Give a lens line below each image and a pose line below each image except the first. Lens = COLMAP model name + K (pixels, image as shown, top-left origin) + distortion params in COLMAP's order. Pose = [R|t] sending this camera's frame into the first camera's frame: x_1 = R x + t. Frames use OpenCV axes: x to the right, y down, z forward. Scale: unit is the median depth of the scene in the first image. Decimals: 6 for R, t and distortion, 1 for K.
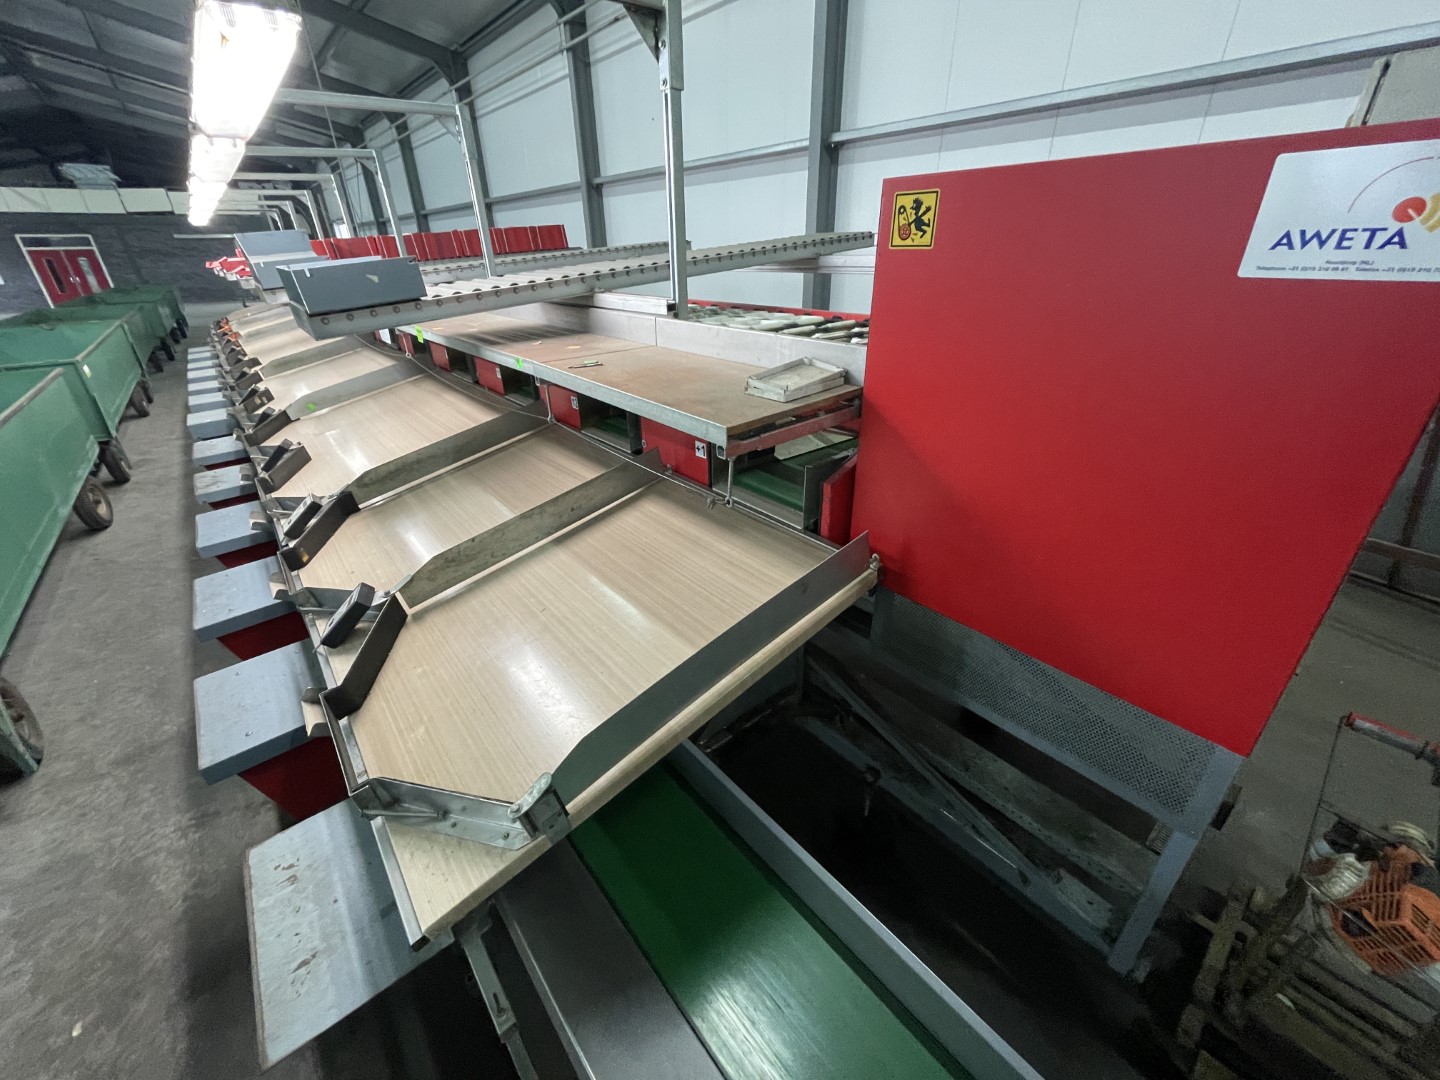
lens RADIAL K [[574.2, 0, 720.0], [0, 574.2, 540.0], [0, 0, 1]] dist [-0.005935, 0.000426]
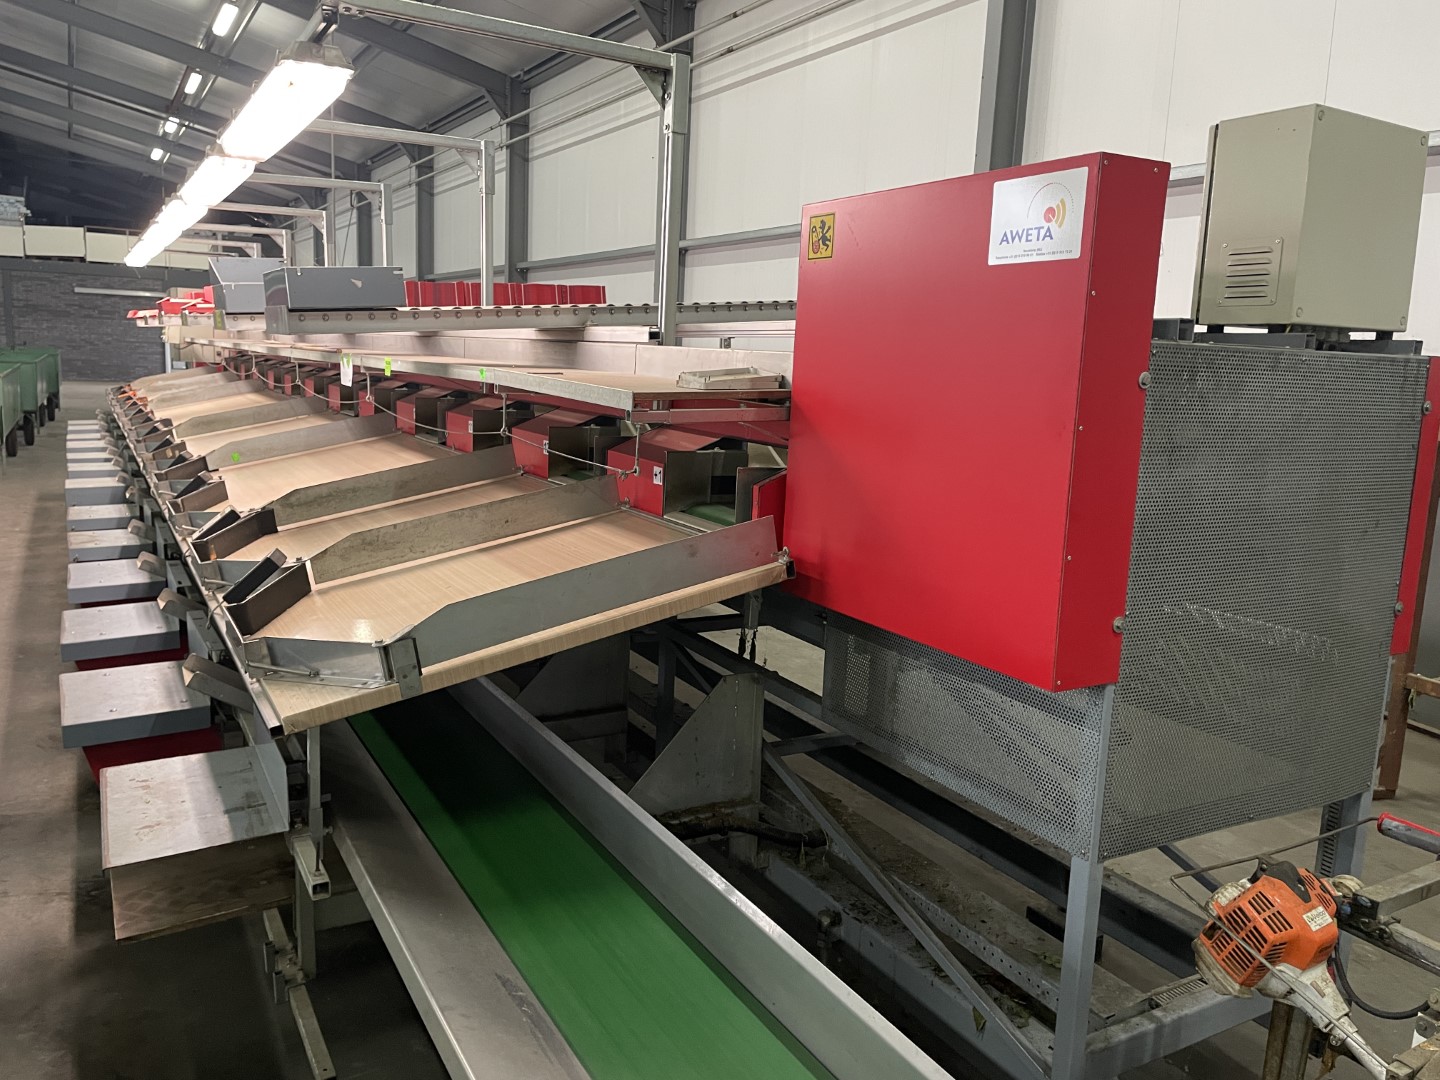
lens RADIAL K [[1077.6, 0, 715.3], [0, 1077.6, 531.2], [0, 0, 1]] dist [0.086949, -0.119040]
pose [[0.983619, 0.086405, -0.158205, 0.214136], [-0.131368, 0.944571, -0.300879, 0.273091], [0.123438, 0.316733, 0.940448, -0.353479]]
